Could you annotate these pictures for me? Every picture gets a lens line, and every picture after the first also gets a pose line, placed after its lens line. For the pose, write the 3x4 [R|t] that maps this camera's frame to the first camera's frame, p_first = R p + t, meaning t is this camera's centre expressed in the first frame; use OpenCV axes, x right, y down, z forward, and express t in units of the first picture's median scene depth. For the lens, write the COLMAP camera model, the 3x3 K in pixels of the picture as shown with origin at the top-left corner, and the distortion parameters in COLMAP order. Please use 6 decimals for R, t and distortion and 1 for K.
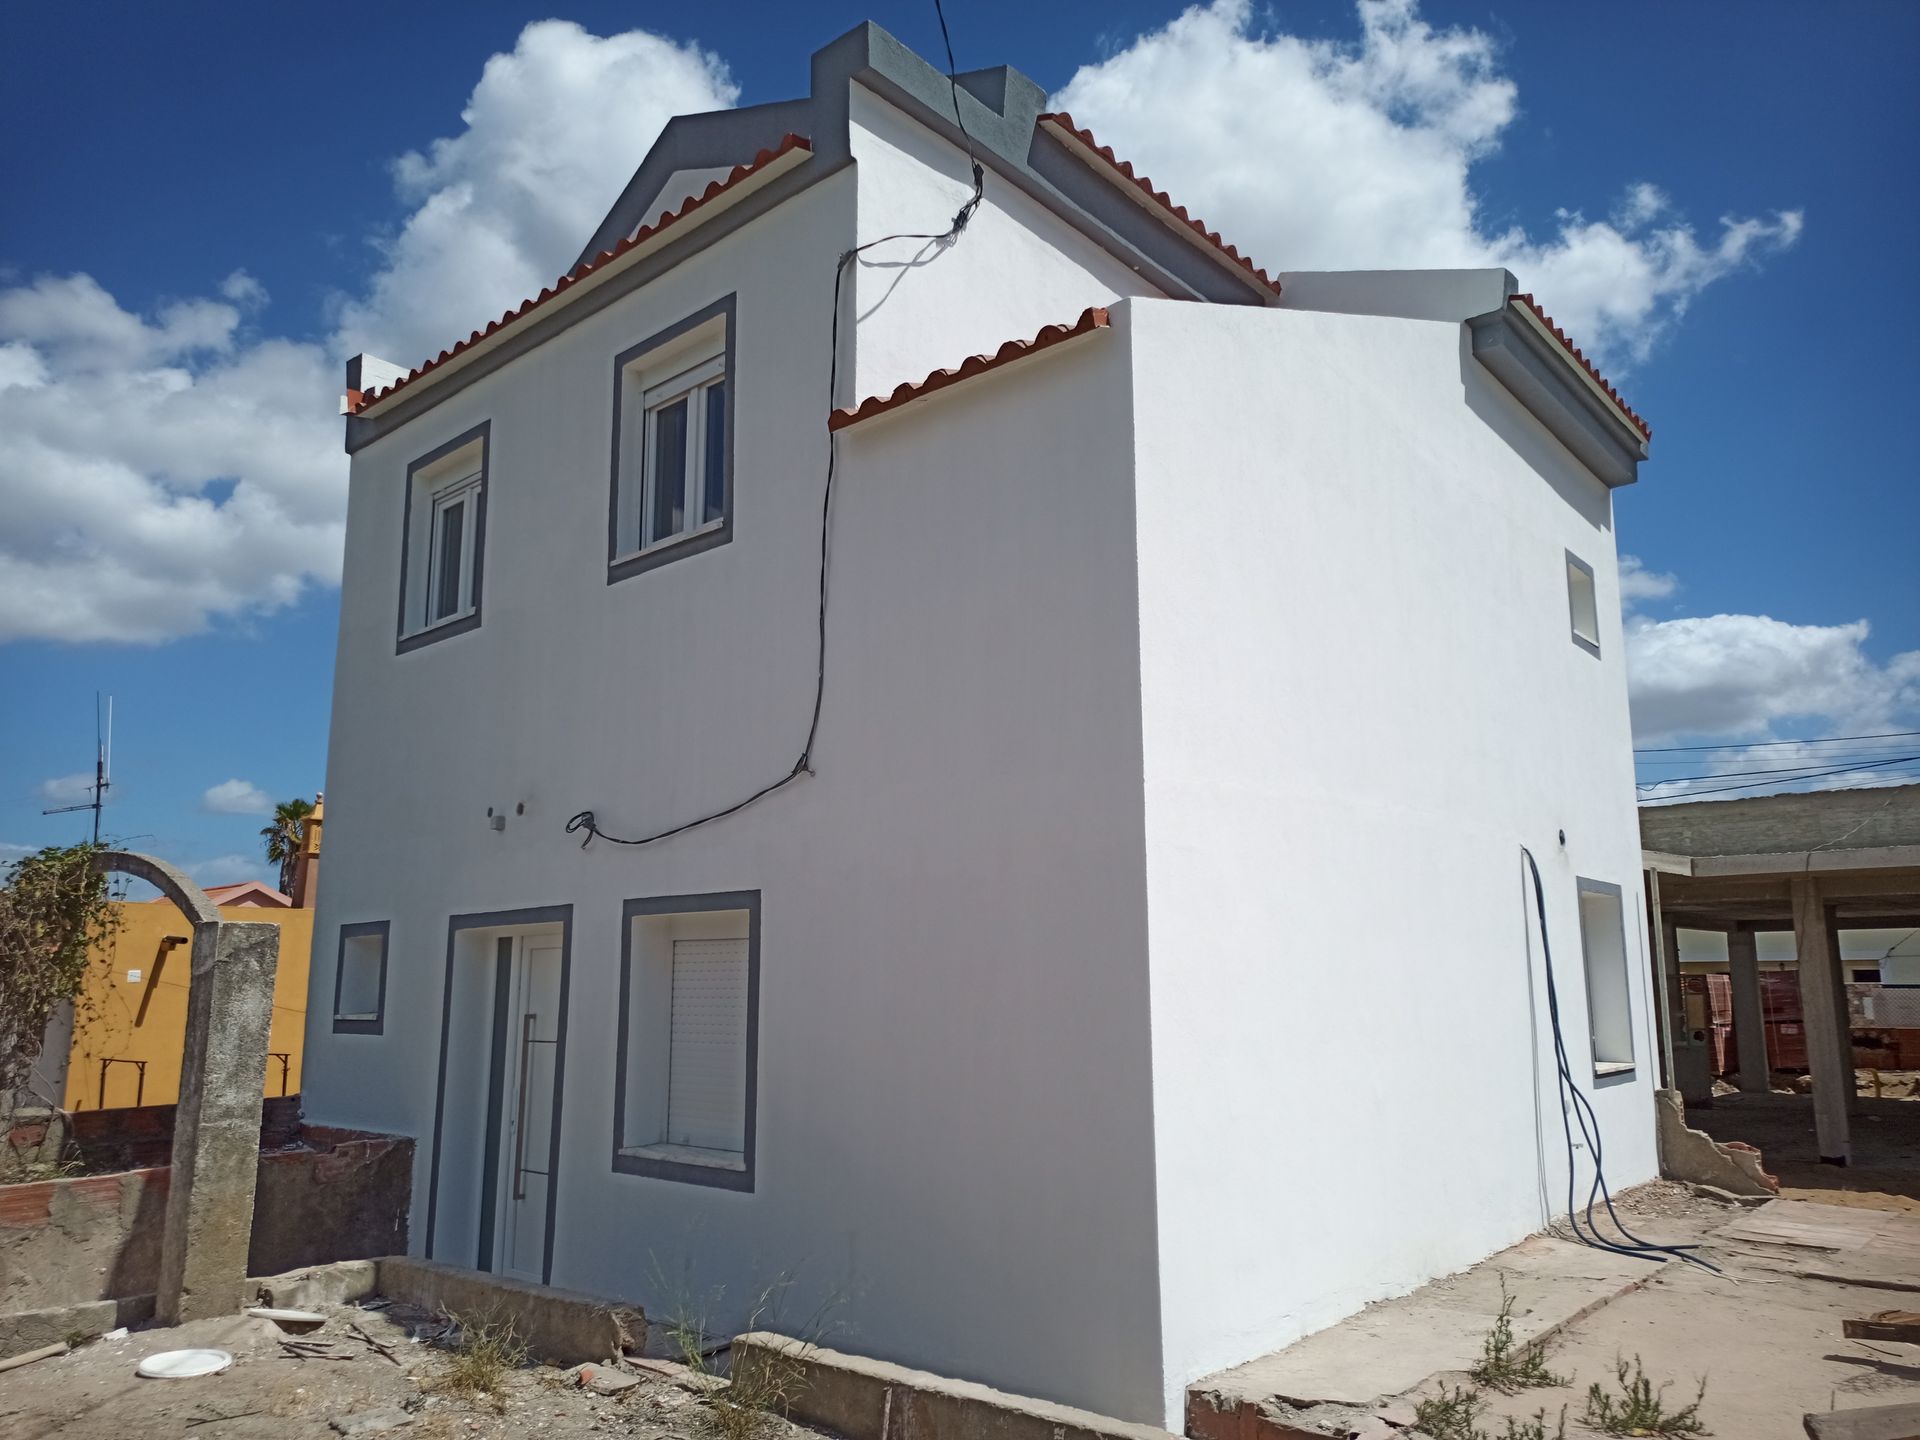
lens RADIAL K [[1445.8, 0, 961.4], [0, 1445.8, 718.0], [0, 0, 1]] dist [0.067808, -0.055178]
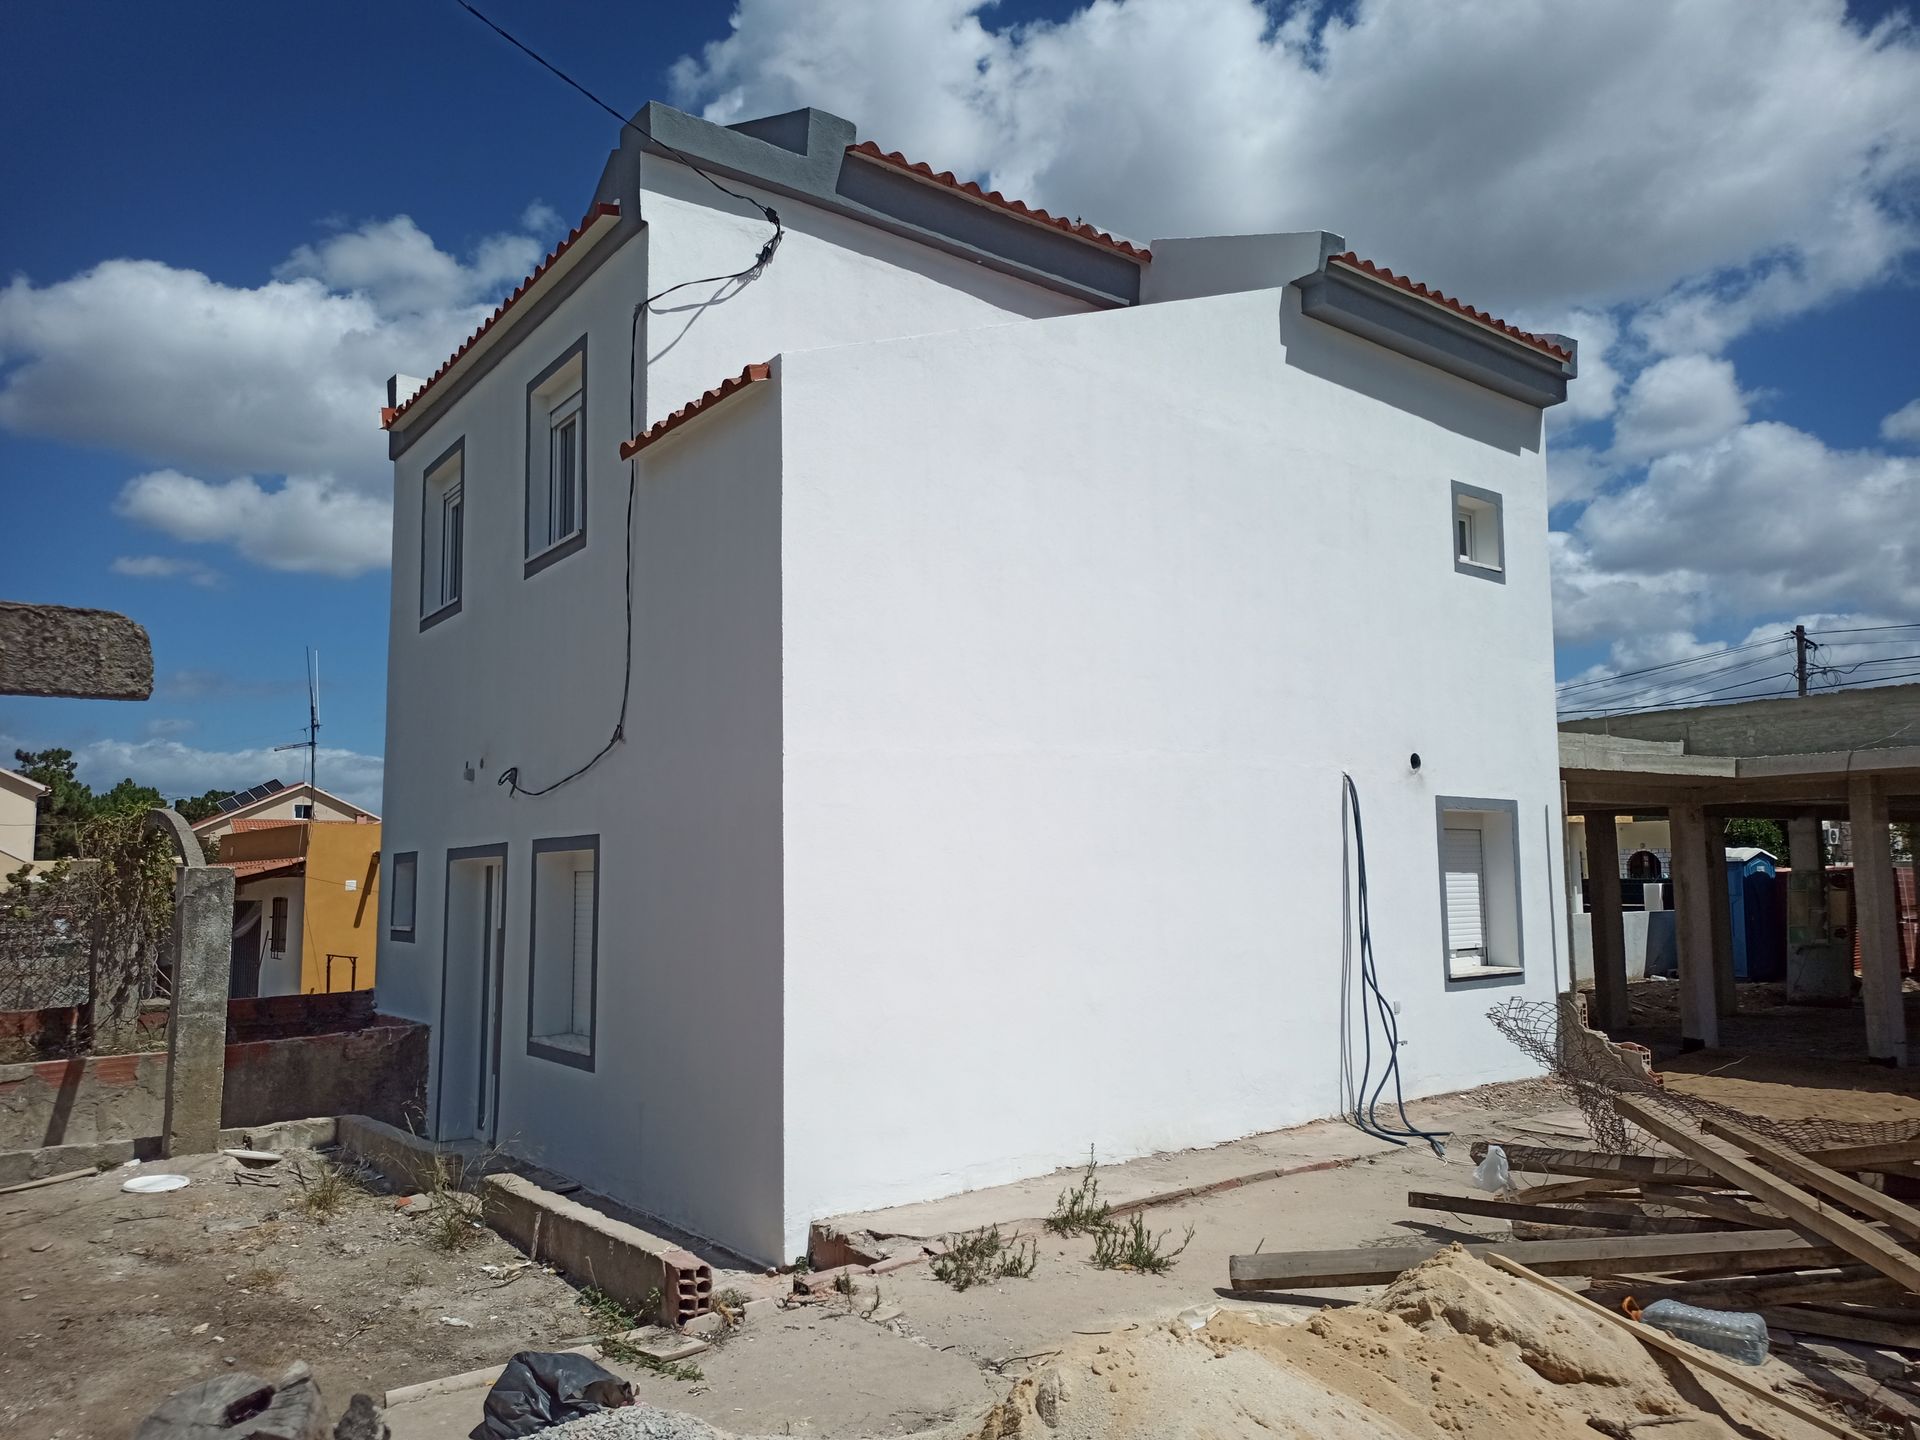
lens RADIAL K [[1458.3, 0, 962.3], [0, 1458.3, 715.8], [0, 0, 1]] dist [0.102500, -0.128337]
pose [[0.980166, -0.029705, -0.195941, 0.385464], [0.043946, 0.996666, 0.068737, -0.051343], [0.193246, -0.075985, 0.978204, -0.150458]]
